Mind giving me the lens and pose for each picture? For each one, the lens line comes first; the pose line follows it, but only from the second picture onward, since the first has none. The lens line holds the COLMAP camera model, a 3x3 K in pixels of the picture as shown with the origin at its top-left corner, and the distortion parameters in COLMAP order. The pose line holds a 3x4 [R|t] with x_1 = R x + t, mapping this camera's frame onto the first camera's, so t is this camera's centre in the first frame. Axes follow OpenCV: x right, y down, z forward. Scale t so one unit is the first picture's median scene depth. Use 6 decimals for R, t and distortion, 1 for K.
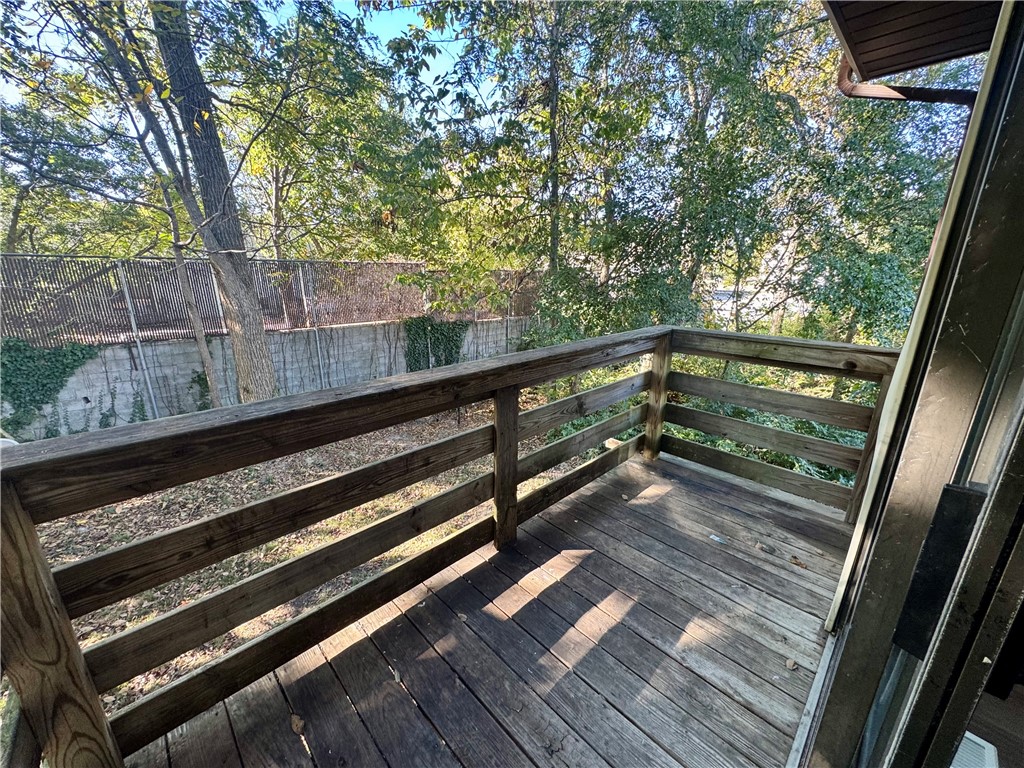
lens RADIAL K [[407.5, 0, 512.0], [0, 407.5, 384.0], [0, 0, 1]] dist [0.000349, 0.000010]
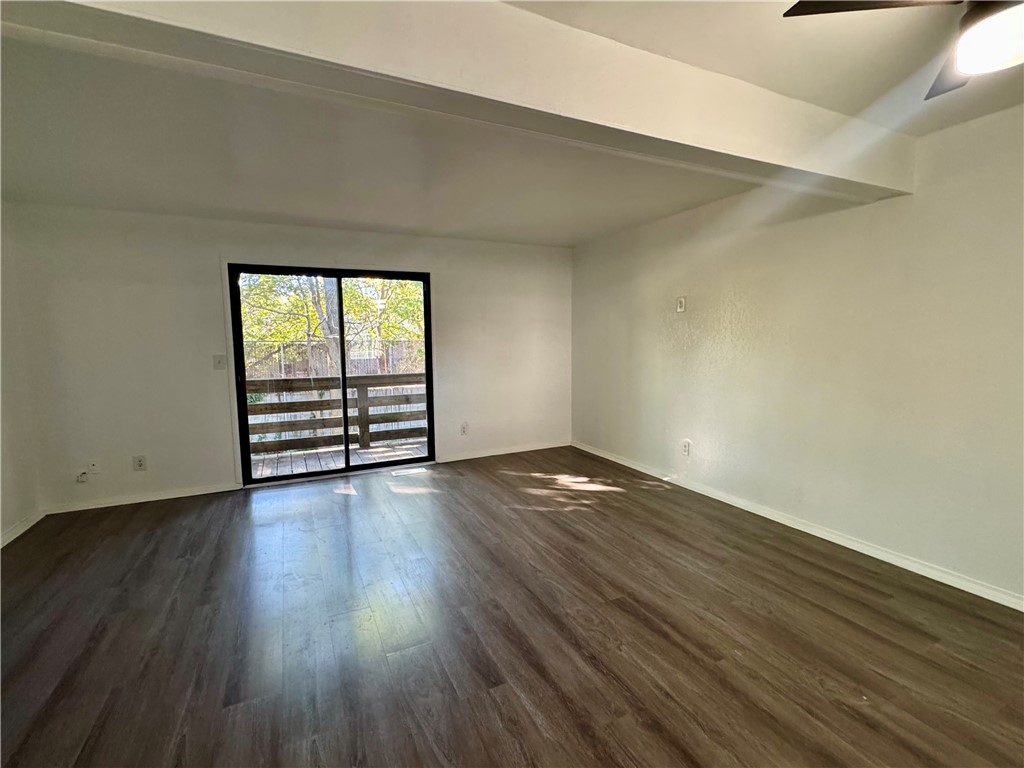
lens RADIAL K [[467.4, 0, 512.0], [0, 467.4, 384.0], [0, 0, 1]] dist [-0.000850, -0.000871]
pose [[0.949599, 0.011321, -0.313263, 0.589721], [-0.069930, 0.981814, -0.176497, 0.146215], [0.305568, 0.189508, 0.933121, -0.513003]]
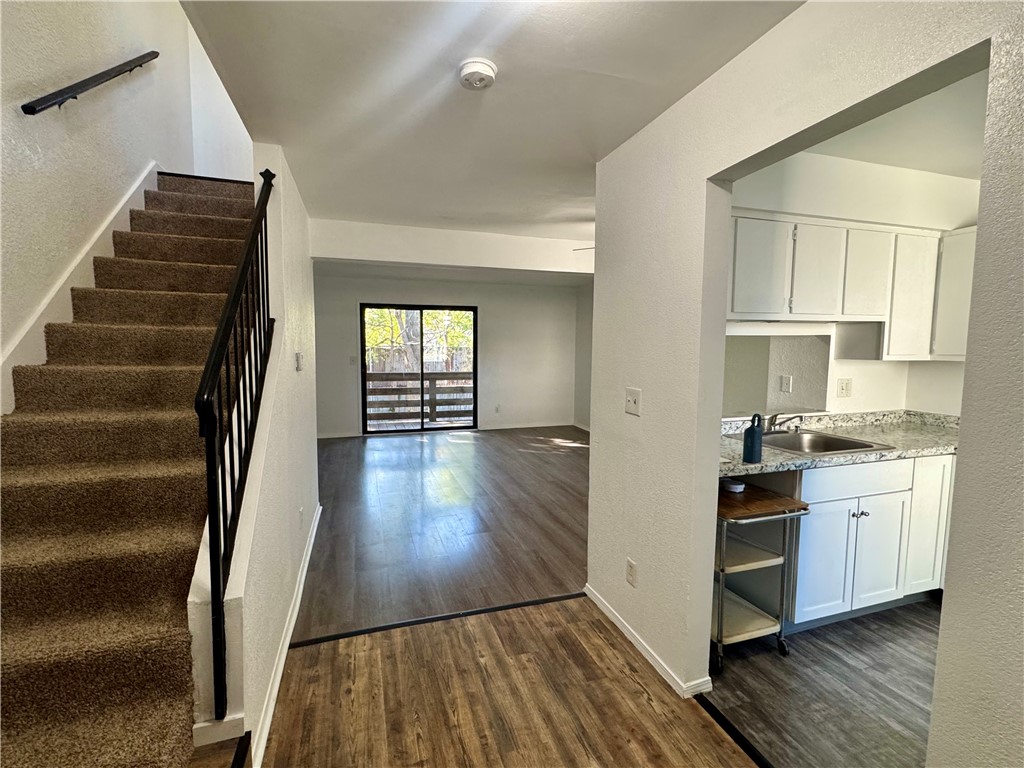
lens RADIAL K [[467.4, 0, 512.0], [0, 467.4, 384.0], [0, 0, 1]] dist [-0.000850, -0.000871]
pose [[0.897628, 0.034790, -0.439379, 0.832024], [-0.124087, 0.976505, -0.176182, 0.234370], [0.422927, 0.212667, 0.880855, -0.847695]]
